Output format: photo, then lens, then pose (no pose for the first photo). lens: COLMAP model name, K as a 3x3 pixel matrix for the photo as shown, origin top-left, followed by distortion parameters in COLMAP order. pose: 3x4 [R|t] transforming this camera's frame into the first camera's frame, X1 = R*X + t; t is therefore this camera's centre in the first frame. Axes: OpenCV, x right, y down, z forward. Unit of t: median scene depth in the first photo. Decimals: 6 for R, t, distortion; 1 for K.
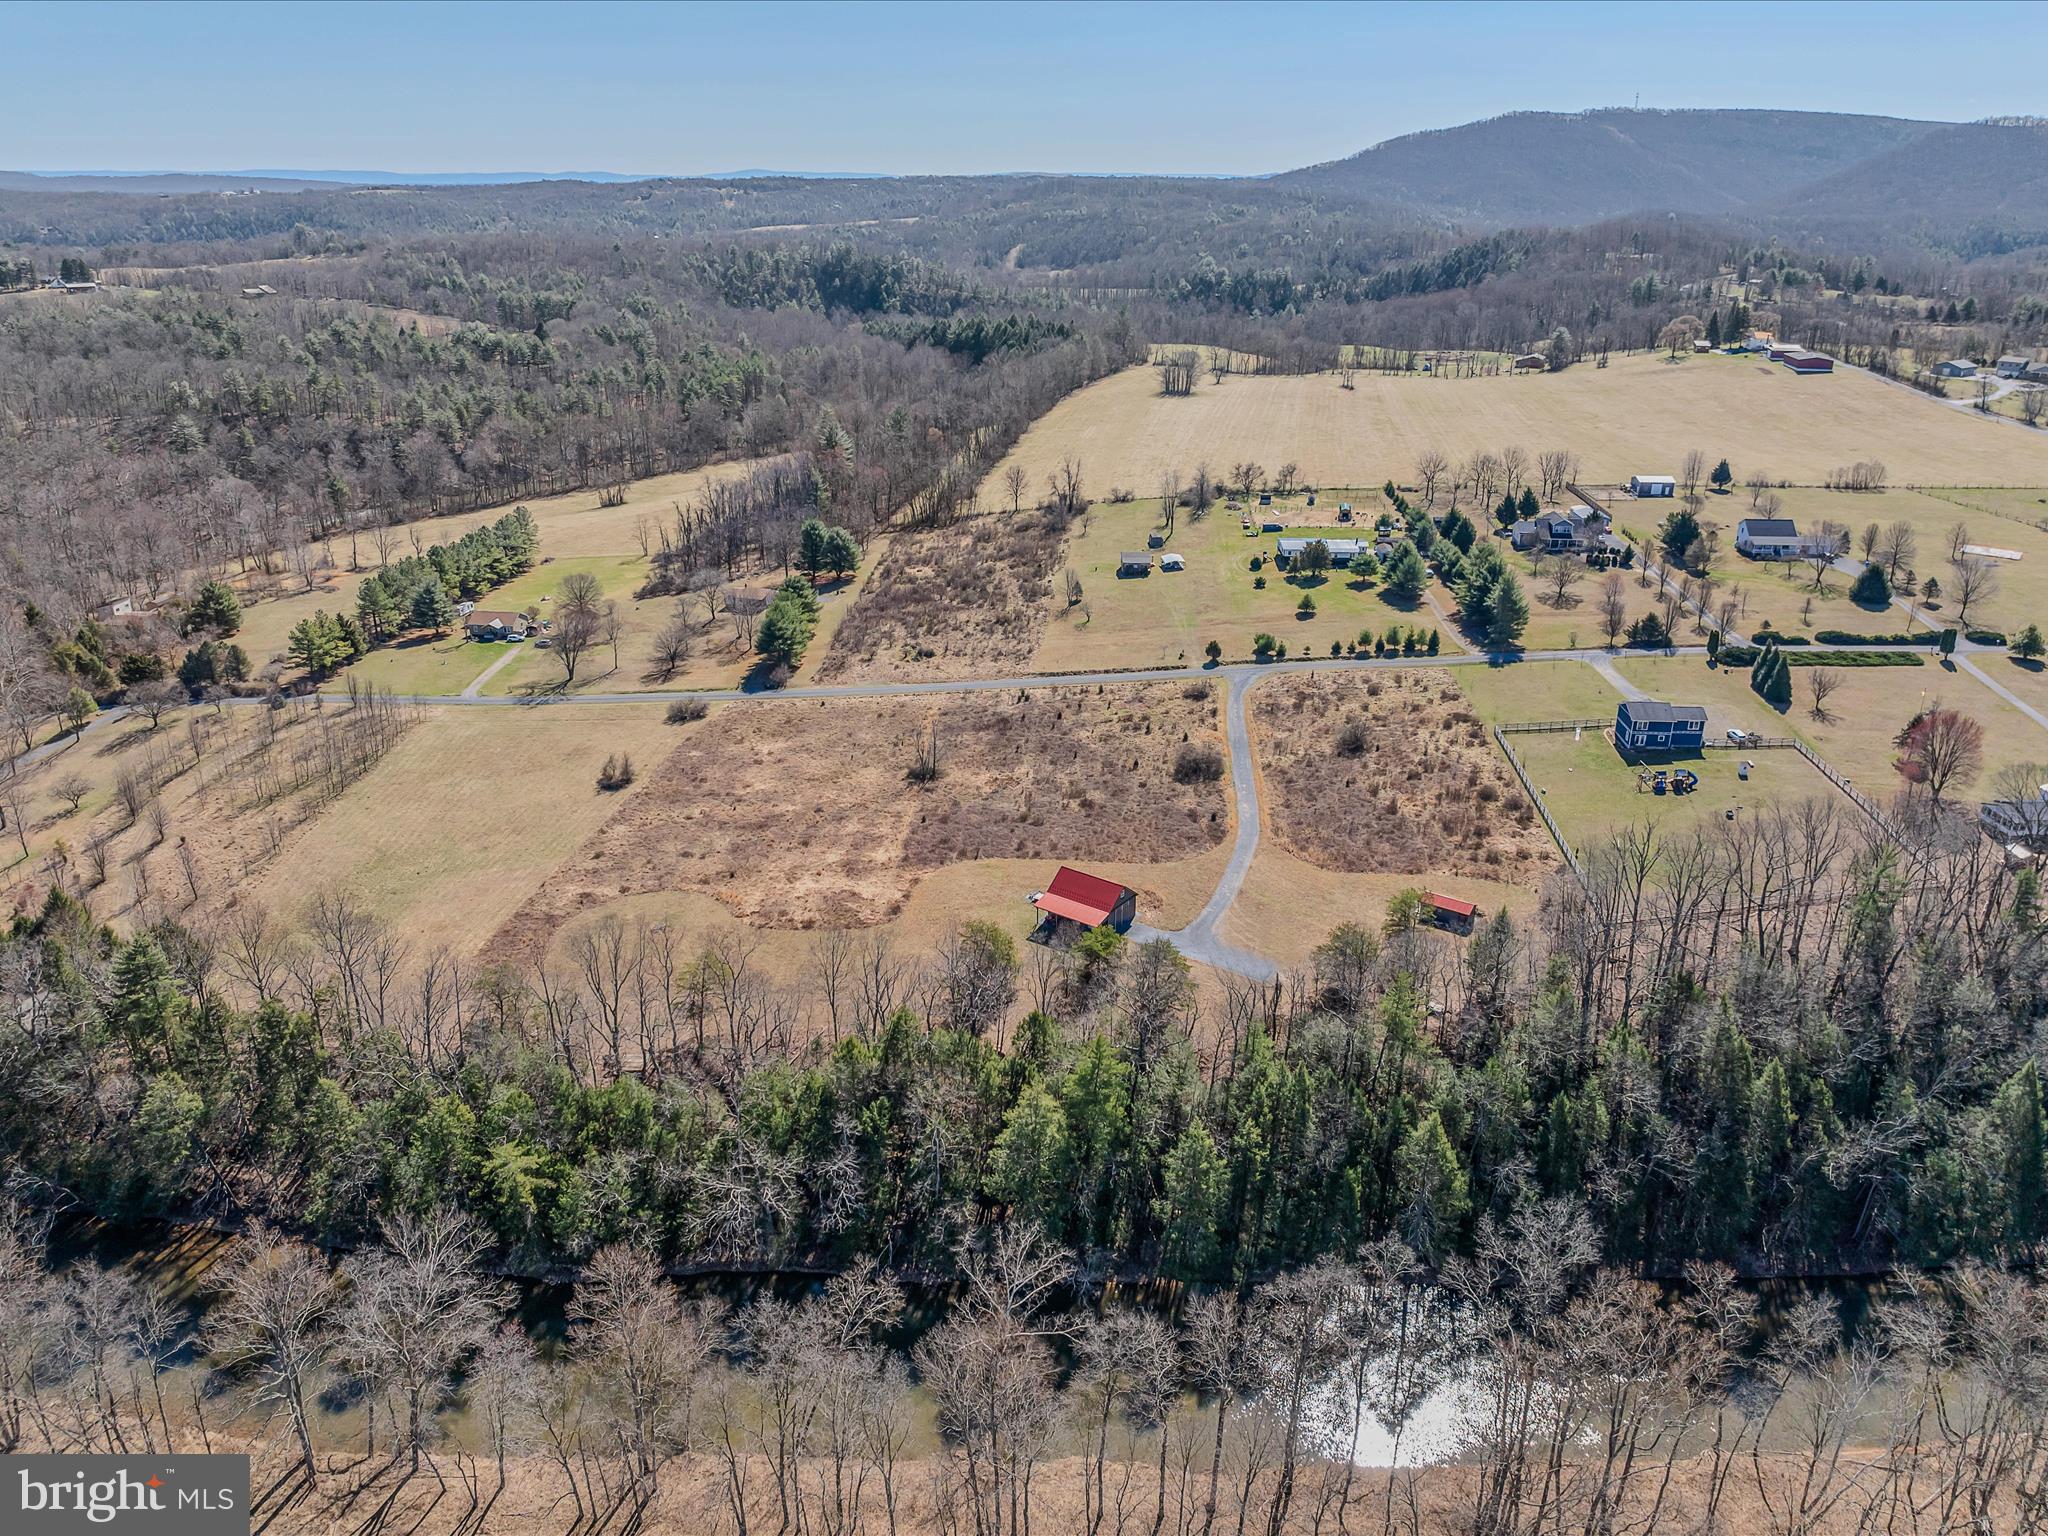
lens RADIAL K [[1442.2, 0, 1032.6], [0, 1442.2, 754.7], [0, 0, 1]] dist [-0.038944, 0.003985]
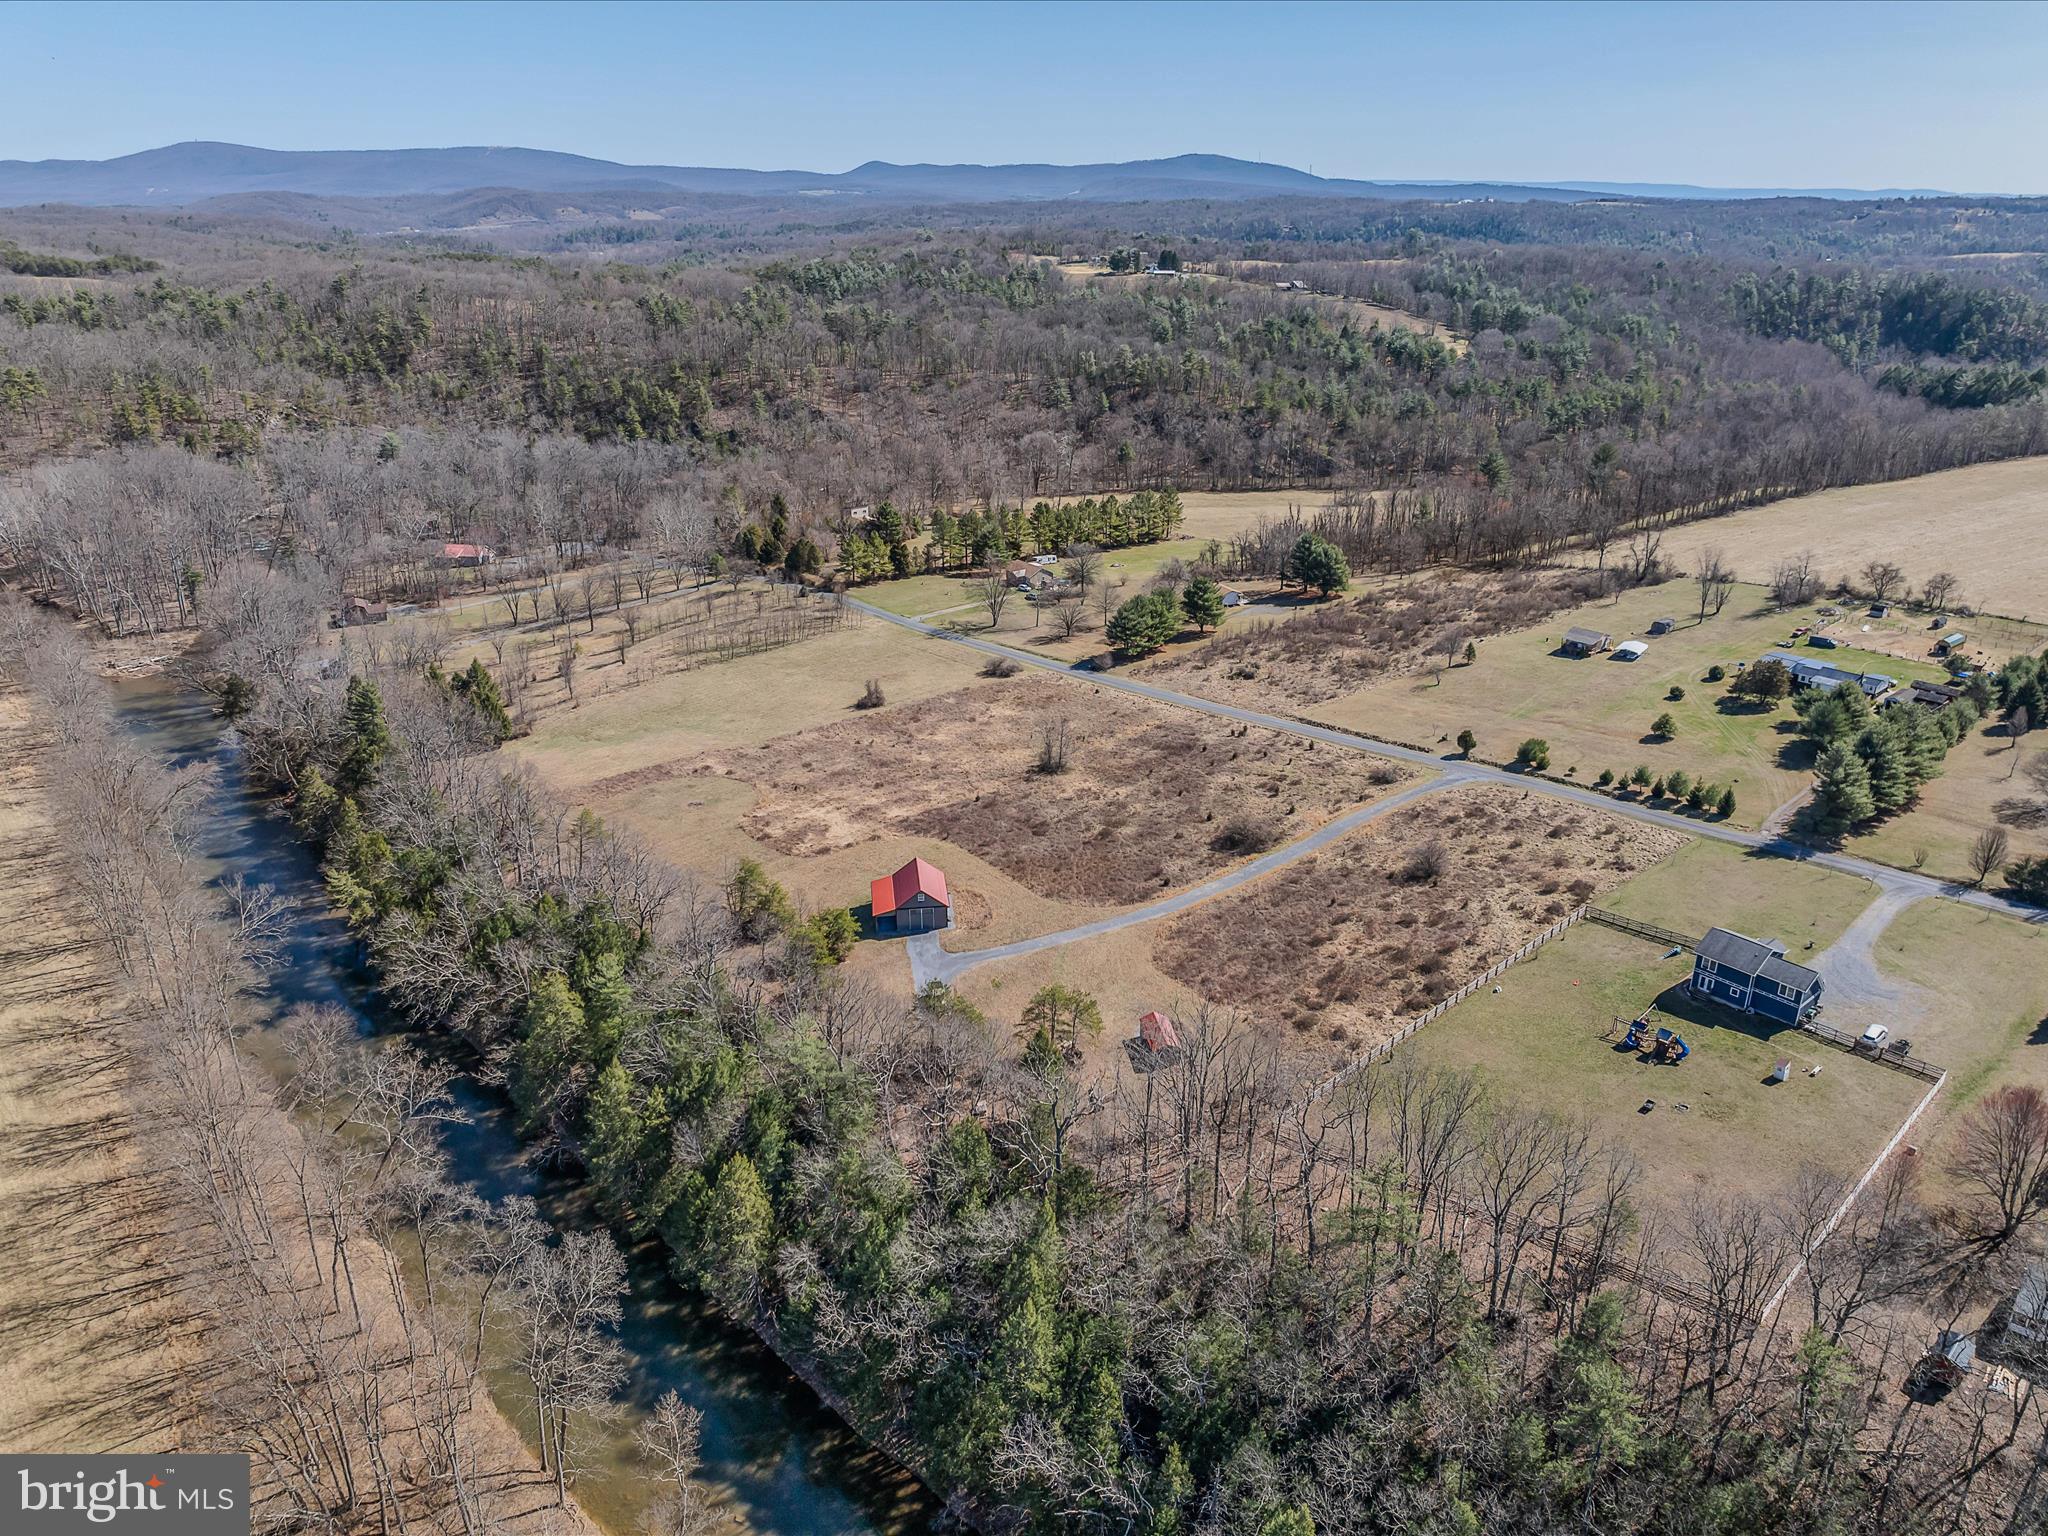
lens RADIAL K [[1432.1, 0, 1052.6], [0, 1432.1, 761.6], [0, 0, 1]] dist [-0.035683, -0.007103]
pose [[0.700277, 0.266085, -0.662428, 0.556500], [-0.267262, 0.958173, 0.102348, -0.088389], [0.661954, 0.105370, 0.742101, 0.228418]]
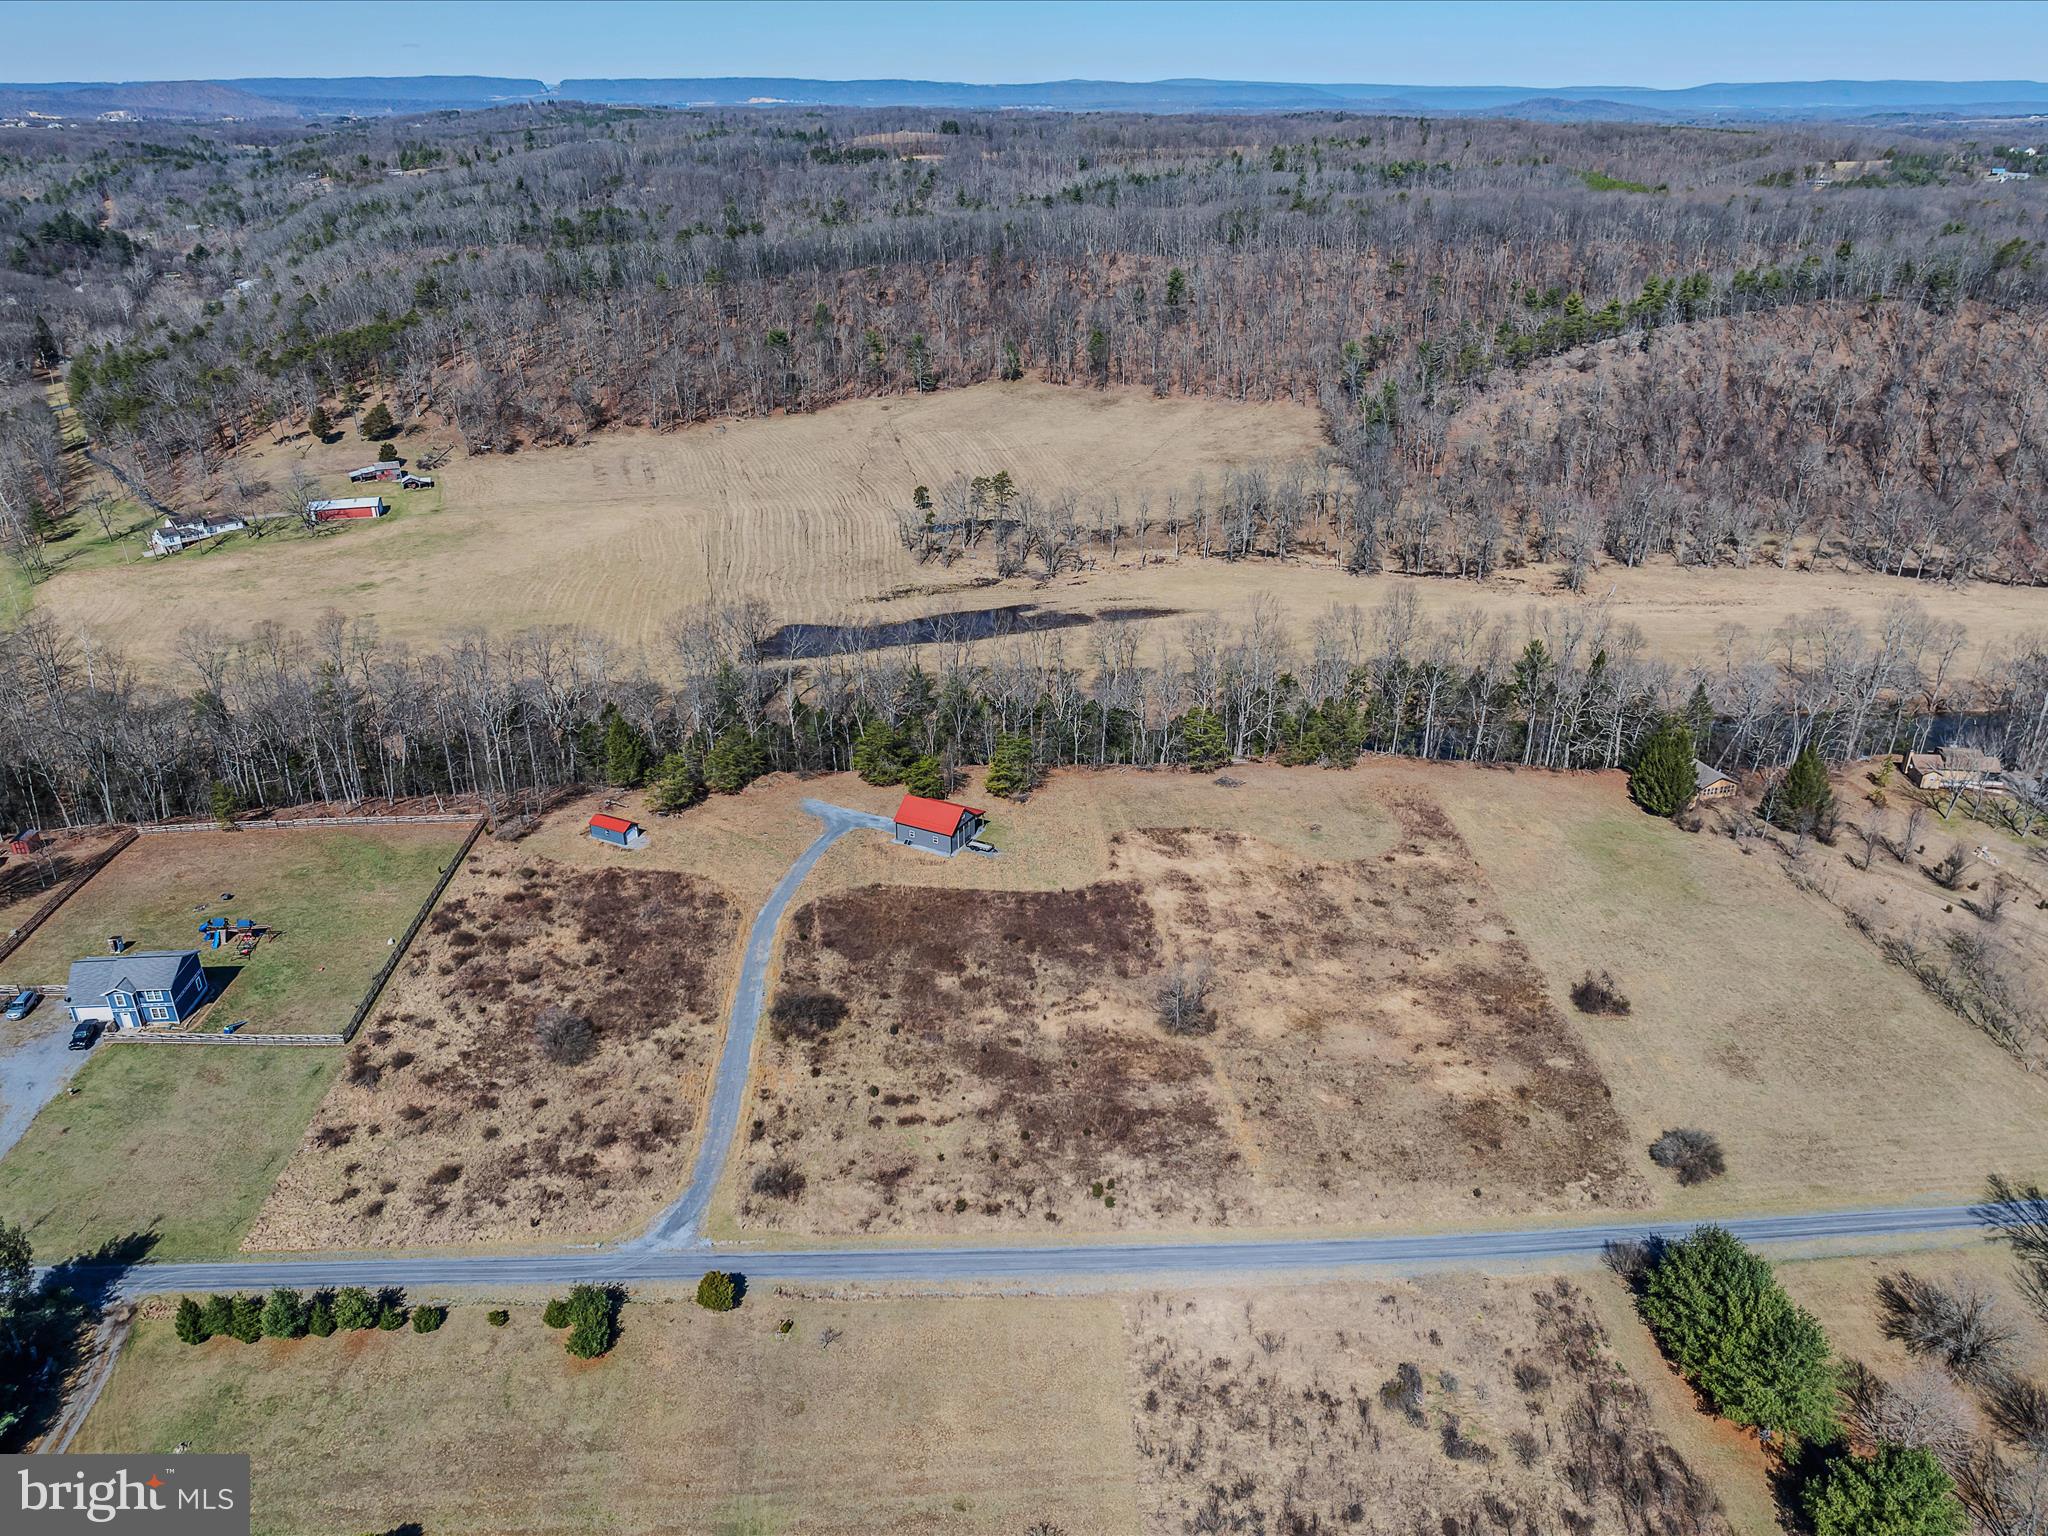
lens RADIAL K [[1442.2, 0, 1032.6], [0, 1442.2, 754.7], [0, 0, 1]] dist [-0.038944, 0.003985]
pose [[-0.989246, 0.058554, -0.134030, 0.083884], [-0.056524, 0.692123, 0.719563, -0.549464], [0.134899, 0.719401, -0.681370, 1.286766]]
